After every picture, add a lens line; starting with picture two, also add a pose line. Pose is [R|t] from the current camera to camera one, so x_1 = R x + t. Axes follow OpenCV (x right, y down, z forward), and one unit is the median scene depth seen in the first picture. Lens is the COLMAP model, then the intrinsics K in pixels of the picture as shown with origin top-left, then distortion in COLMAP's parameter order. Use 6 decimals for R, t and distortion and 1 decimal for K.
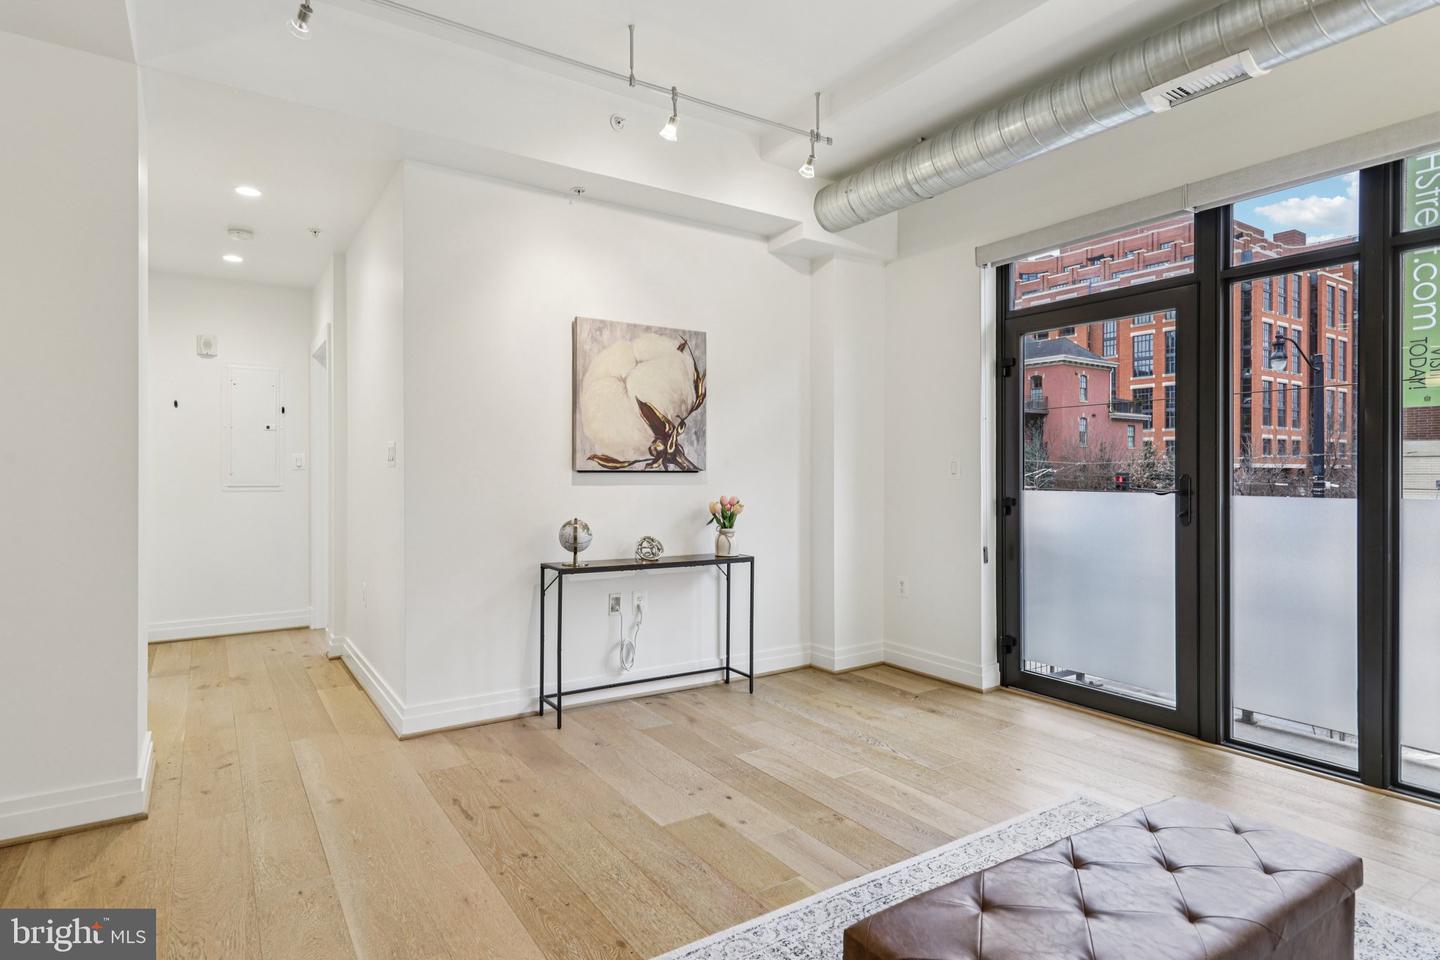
lens RADIAL K [[760.3, 0, 727.4], [0, 760.3, 473.7], [0, 0, 1]] dist [0.018849, 0.003947]
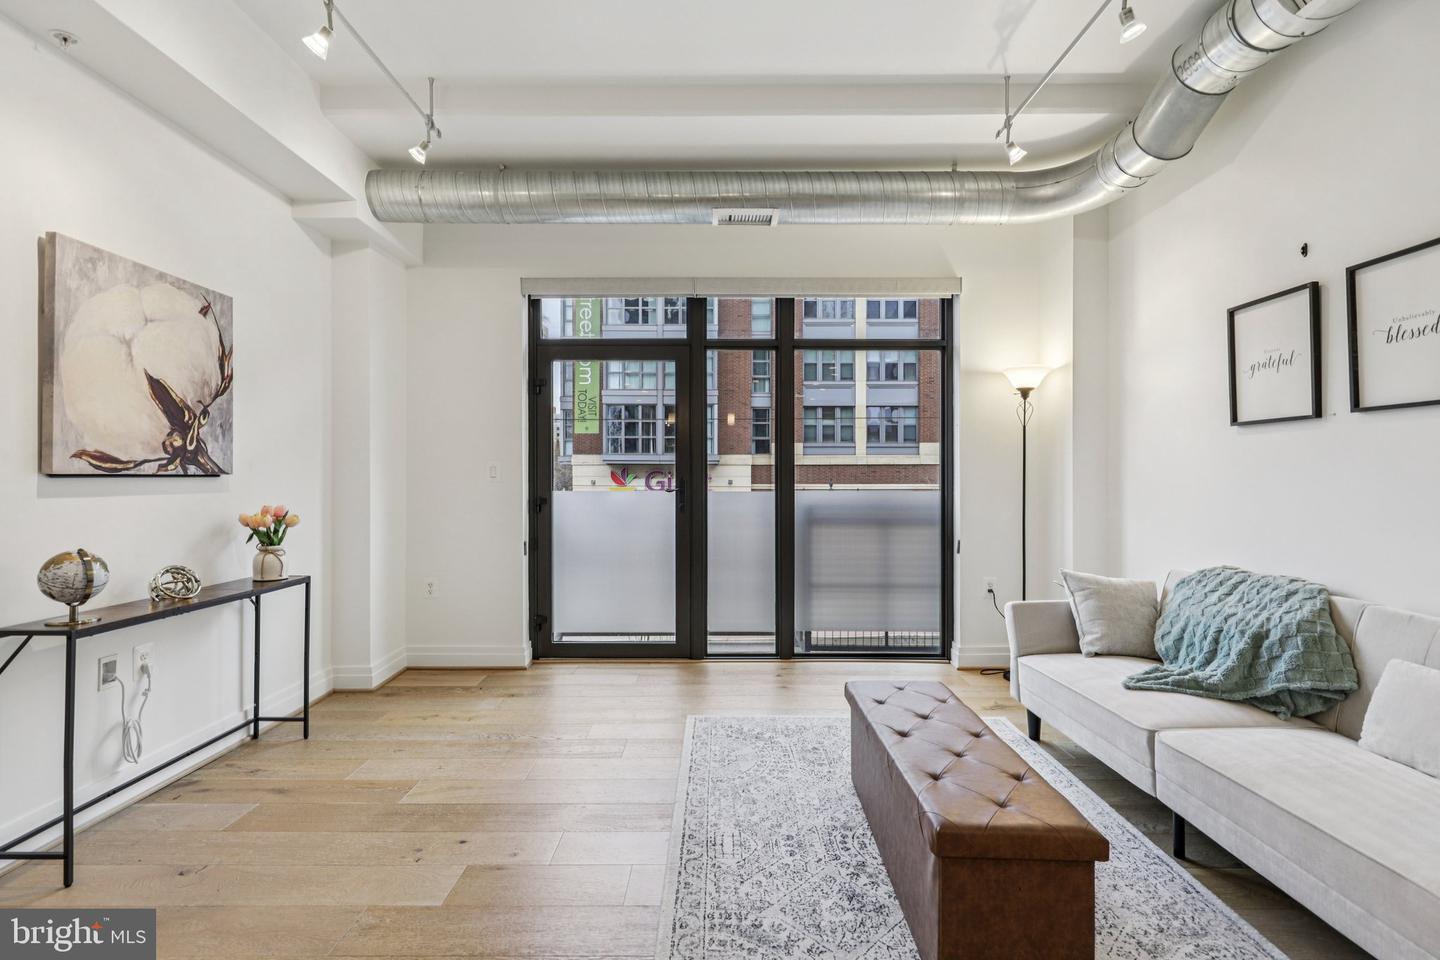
lens RADIAL K [[648.3, 0, 712.6], [0, 648.3, 474.9], [0, 0, 1]] dist [0.011722, -0.005502]
pose [[0.564430, -0.000481, 0.825481, -0.314037], [0.001561, 0.999999, -0.000485, -0.002438], [-0.825479, 0.001563, 0.564430, 0.224155]]
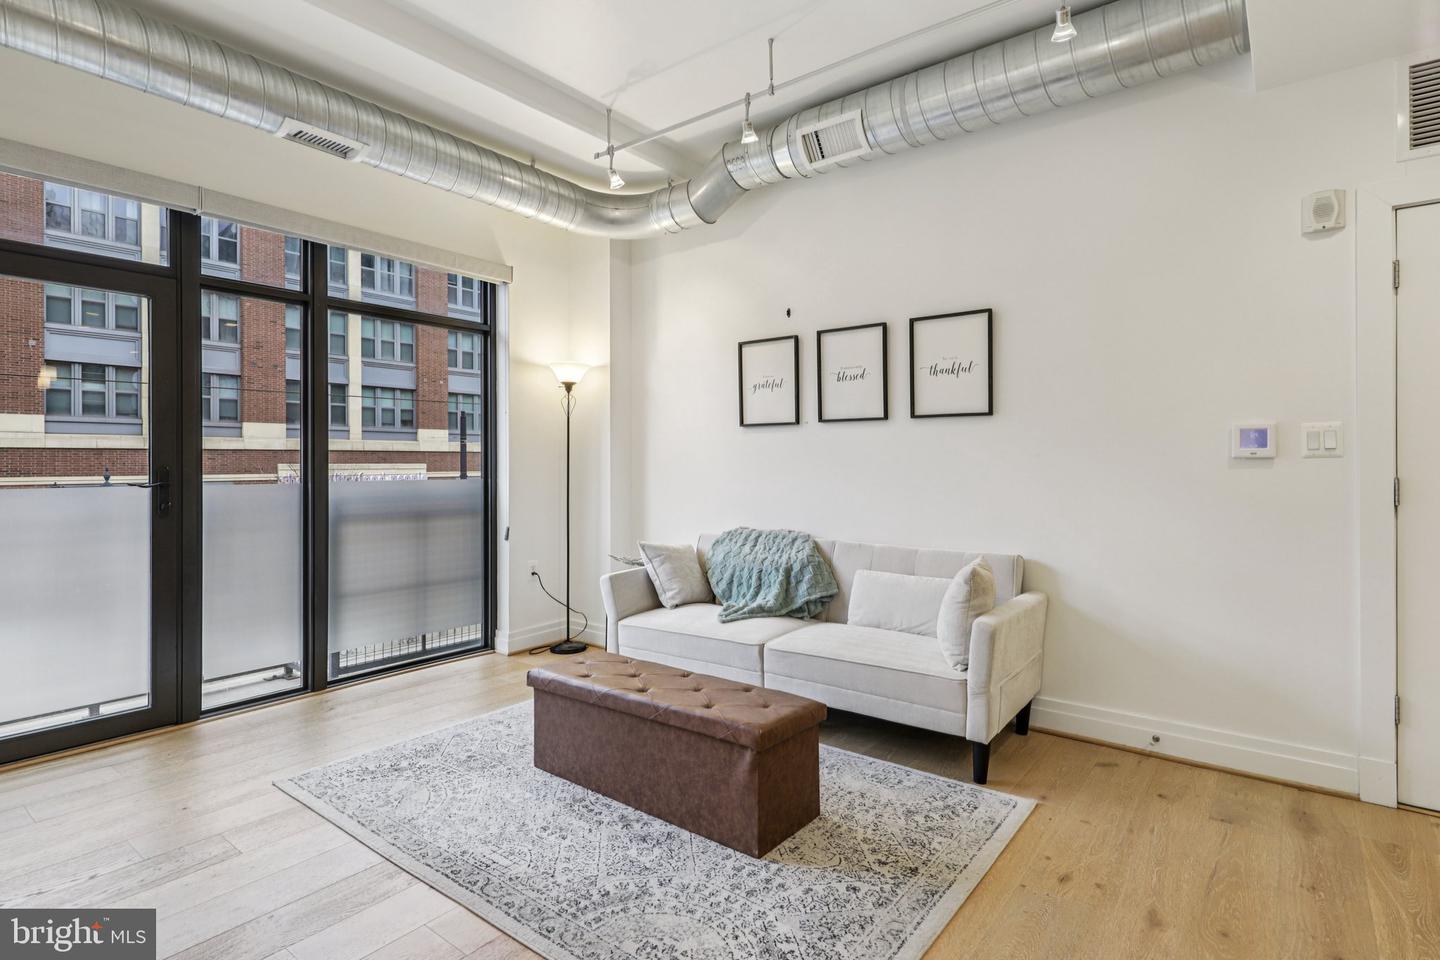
lens RADIAL K [[734.4, 0, 695.2], [0, 734.4, 459.8], [0, 0, 1]] dist [0.013231, -0.001734]
pose [[-0.292066, 0.002865, 0.956394, -0.442915], [0.003582, 0.999992, -0.001902, -0.002602], [-0.956391, 0.002870, -0.292074, 0.521779]]
